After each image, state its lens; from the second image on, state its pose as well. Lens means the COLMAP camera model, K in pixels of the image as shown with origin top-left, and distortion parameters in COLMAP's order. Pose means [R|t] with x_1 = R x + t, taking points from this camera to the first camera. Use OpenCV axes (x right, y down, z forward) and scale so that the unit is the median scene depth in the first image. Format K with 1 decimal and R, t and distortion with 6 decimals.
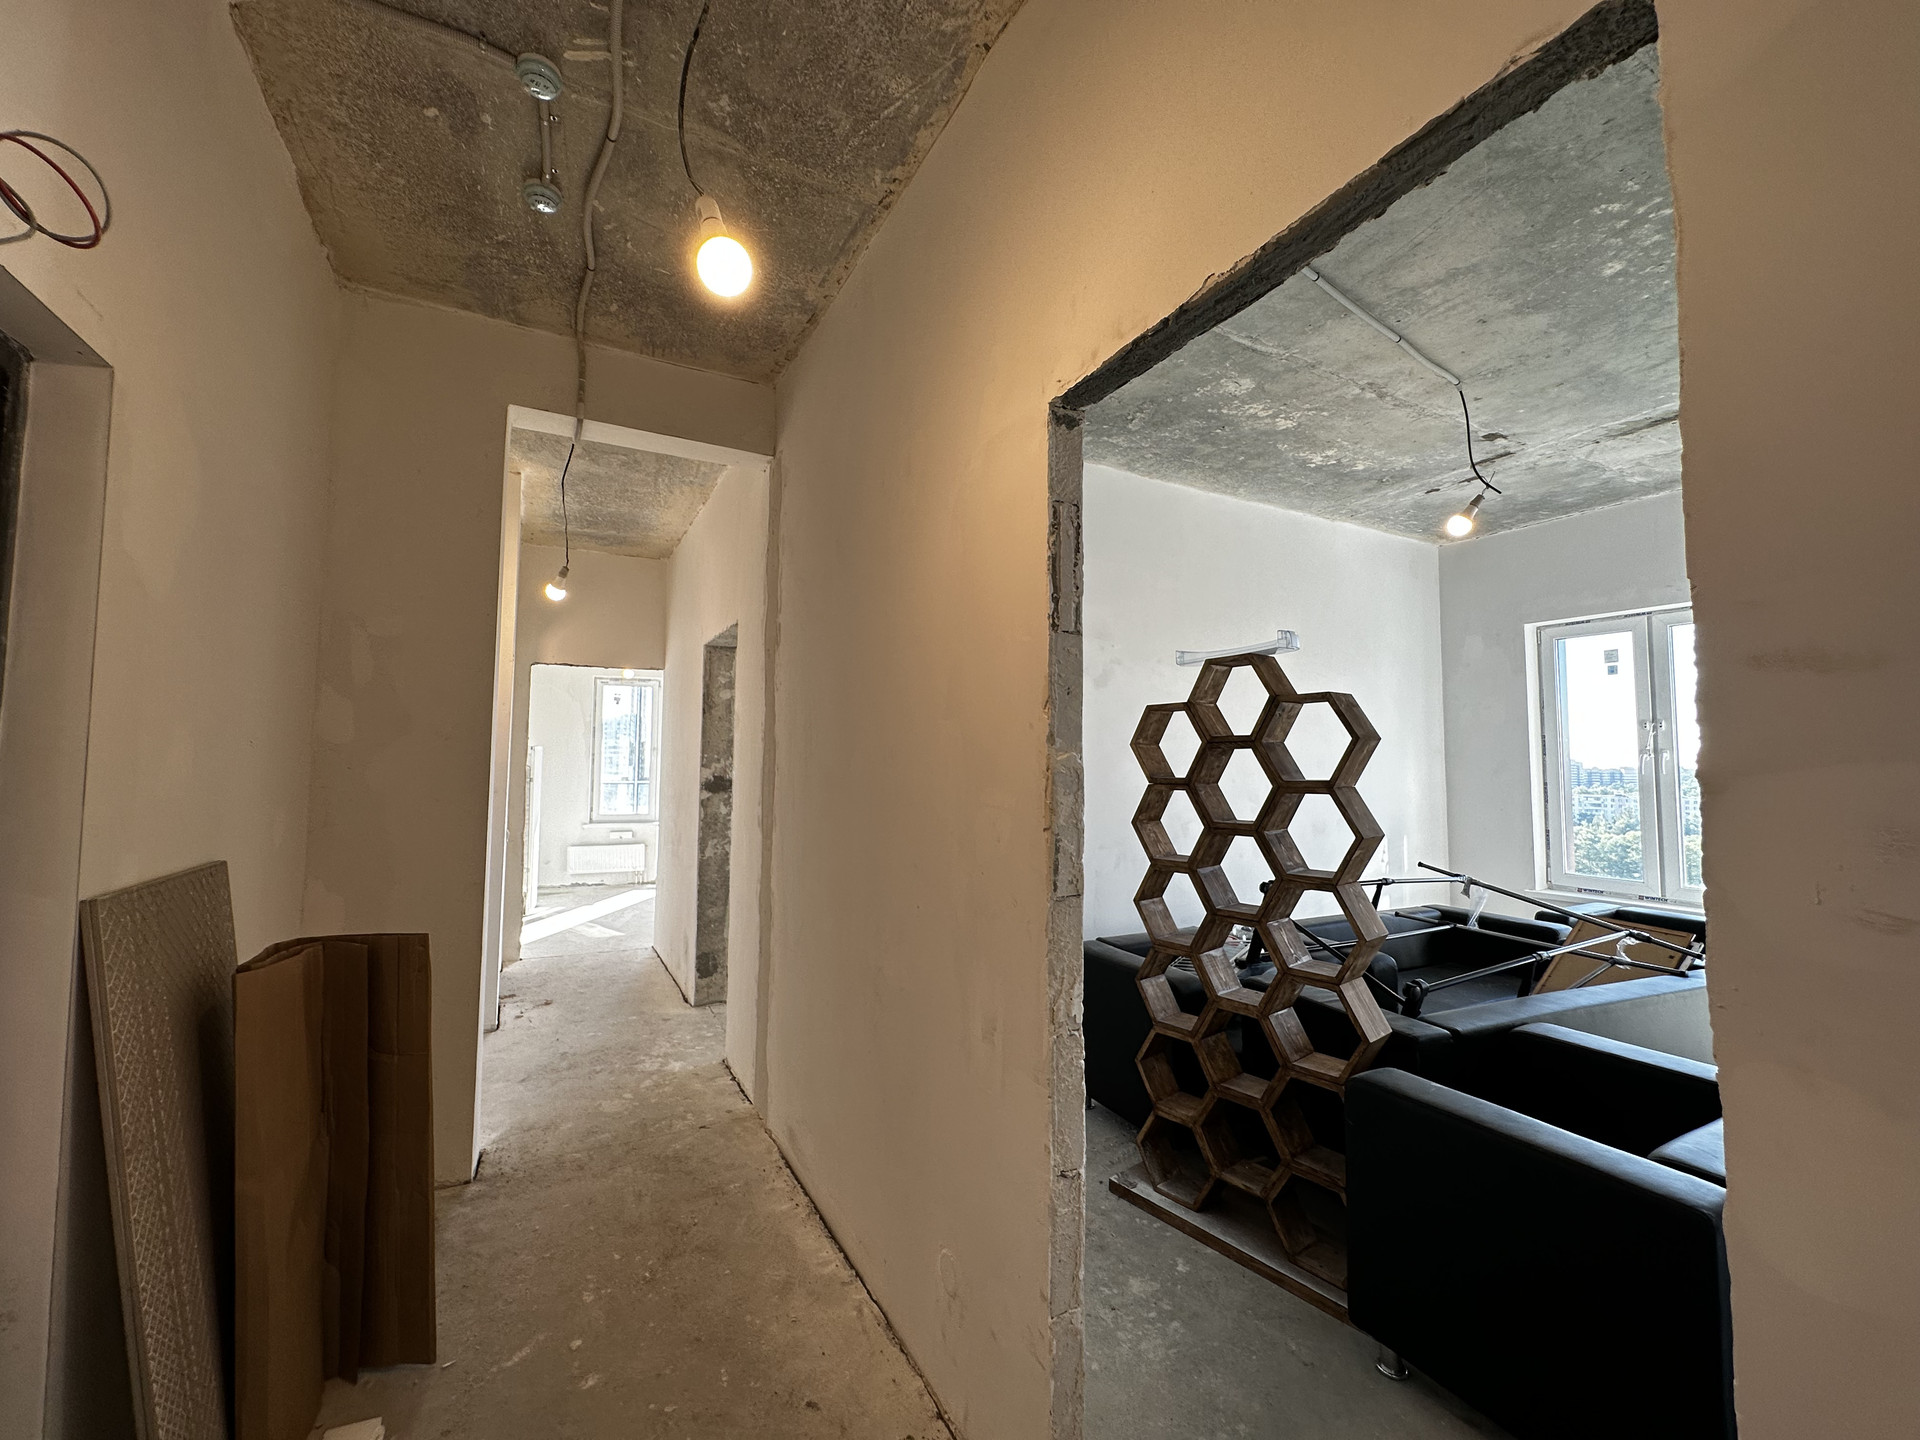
lens RADIAL K [[767.6, 0, 960.0], [0, 767.6, 717.7], [0, 0, 1]] dist [-0.001667, 0.000577]
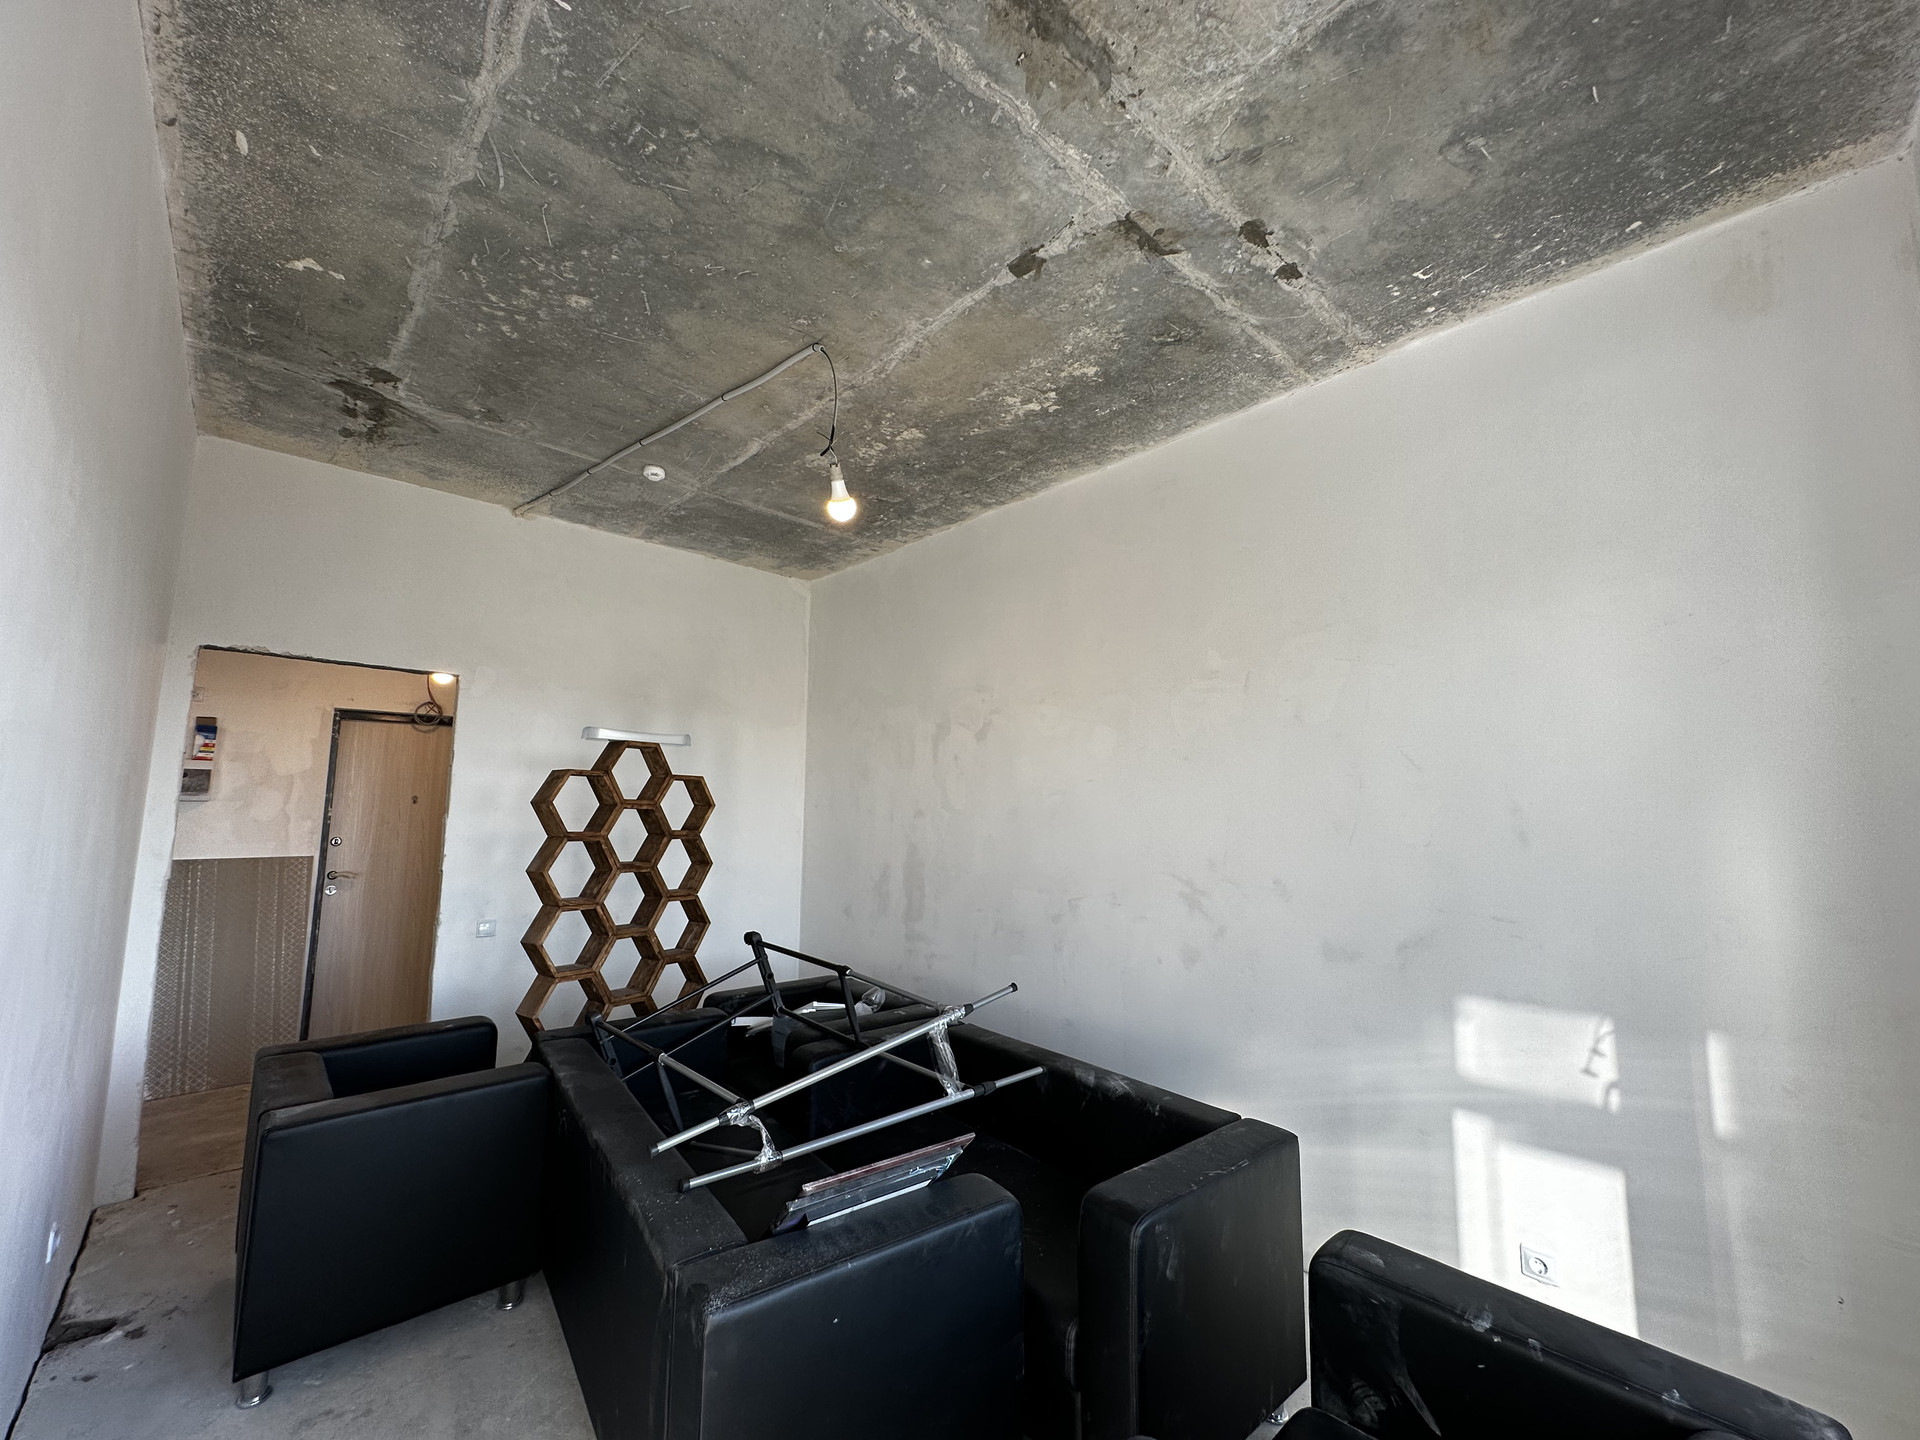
lens RADIAL K [[767.6, 0, 960.0], [0, 767.6, 717.7], [0, 0, 1]] dist [-0.001667, 0.000577]
pose [[0.246184, -0.117901, -0.962025, 1.584657], [0.051830, 0.992755, -0.108404, 0.049267], [0.967836, -0.023174, 0.250511, 1.049344]]
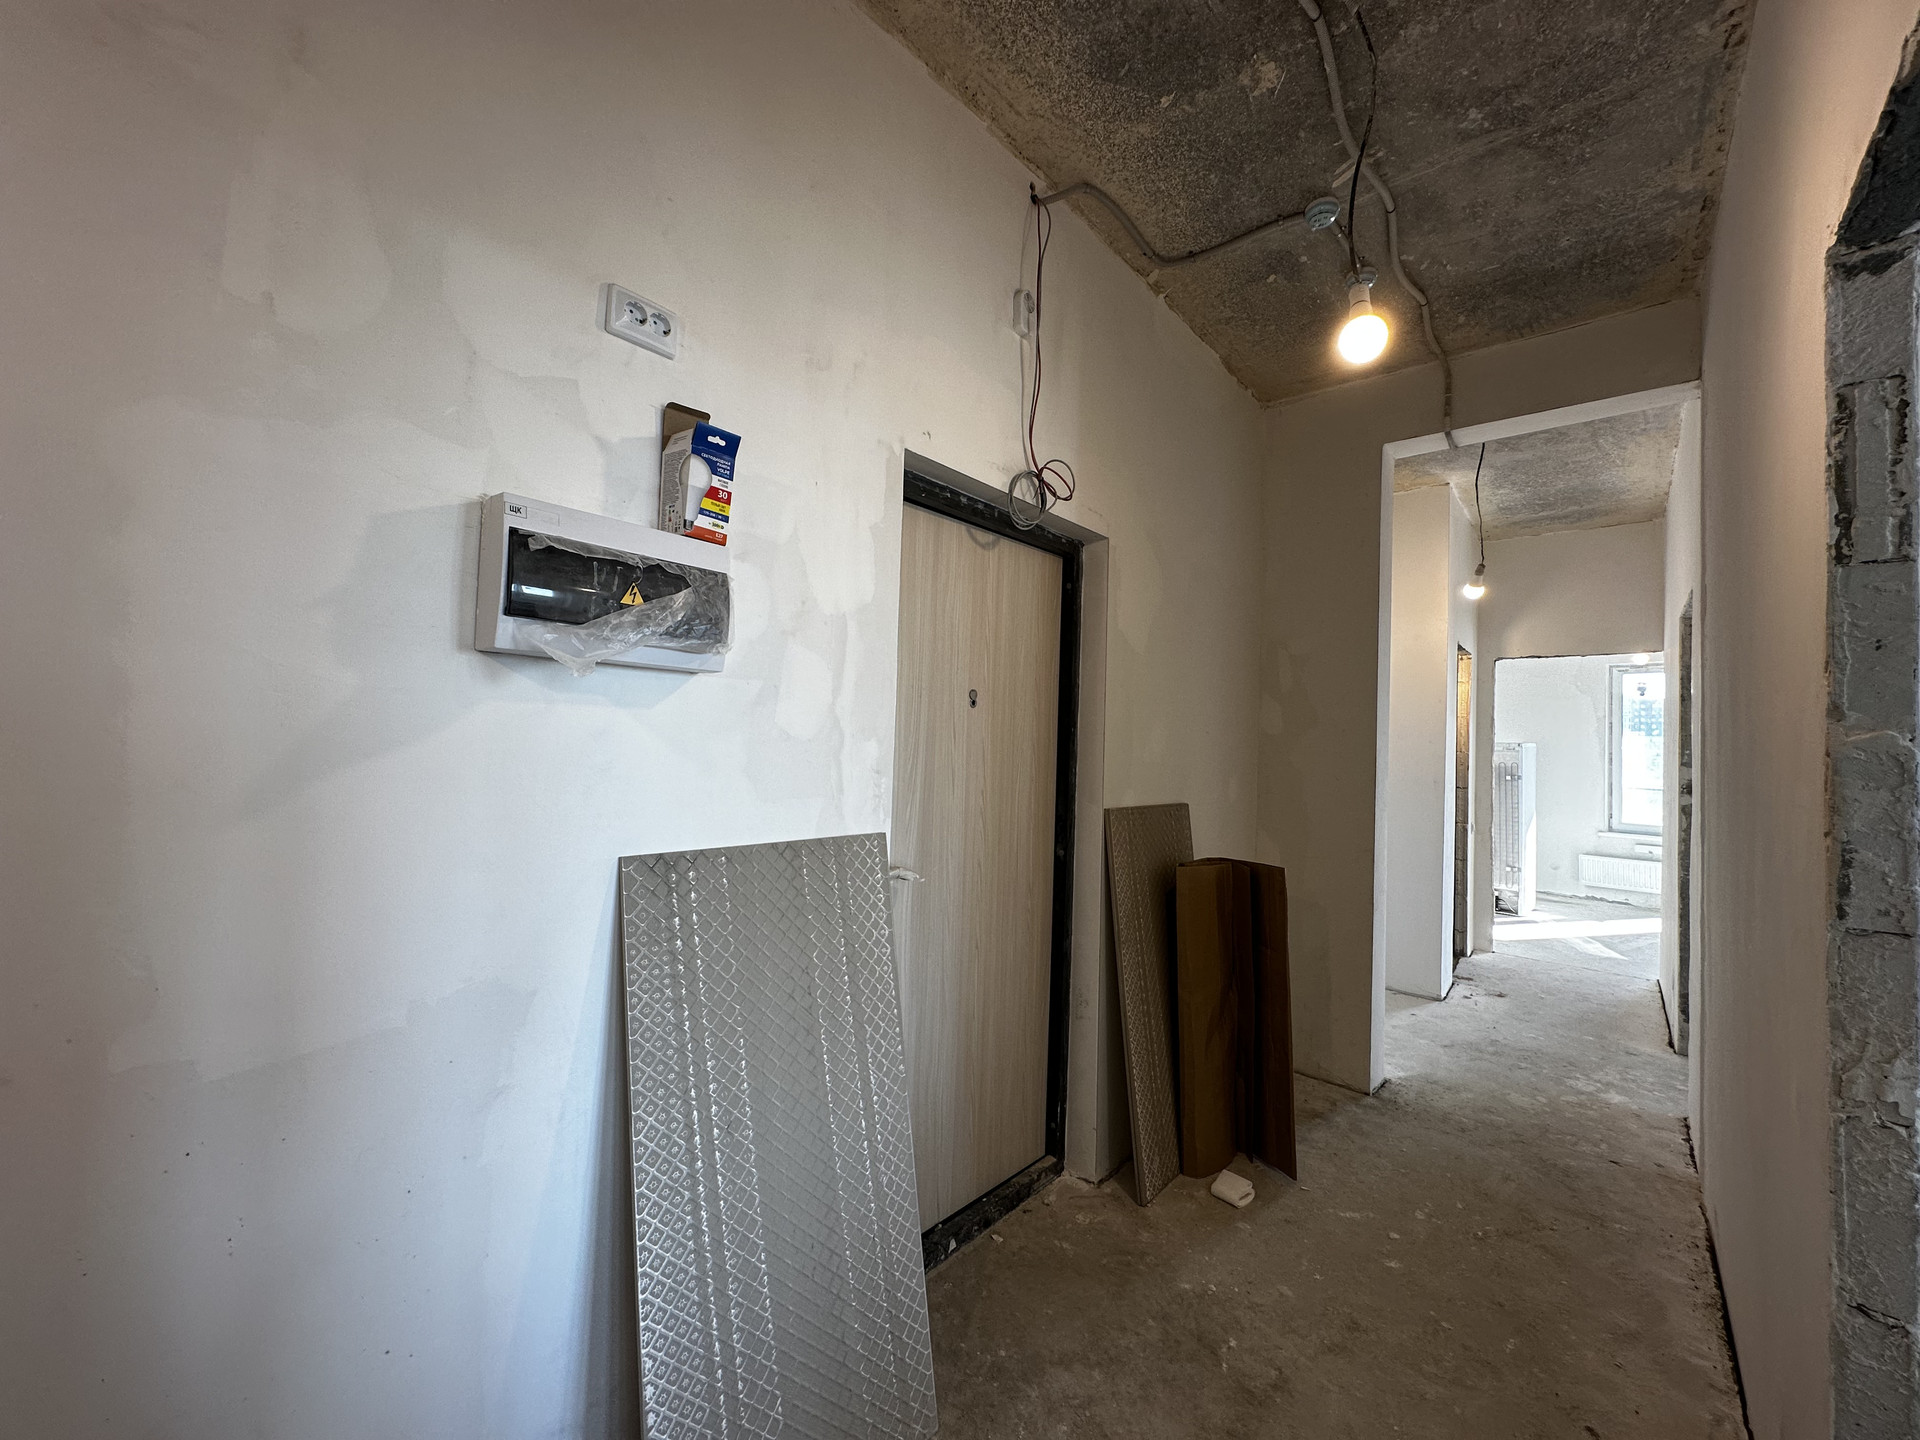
lens RADIAL K [[767.6, 0, 960.0], [0, 767.6, 717.7], [0, 0, 1]] dist [-0.001667, 0.000577]
pose [[0.353571, -0.025910, -0.935049, 0.268671], [0.024936, 0.999522, -0.018267, 0.013225], [0.935075, -0.016858, 0.354048, -0.025042]]
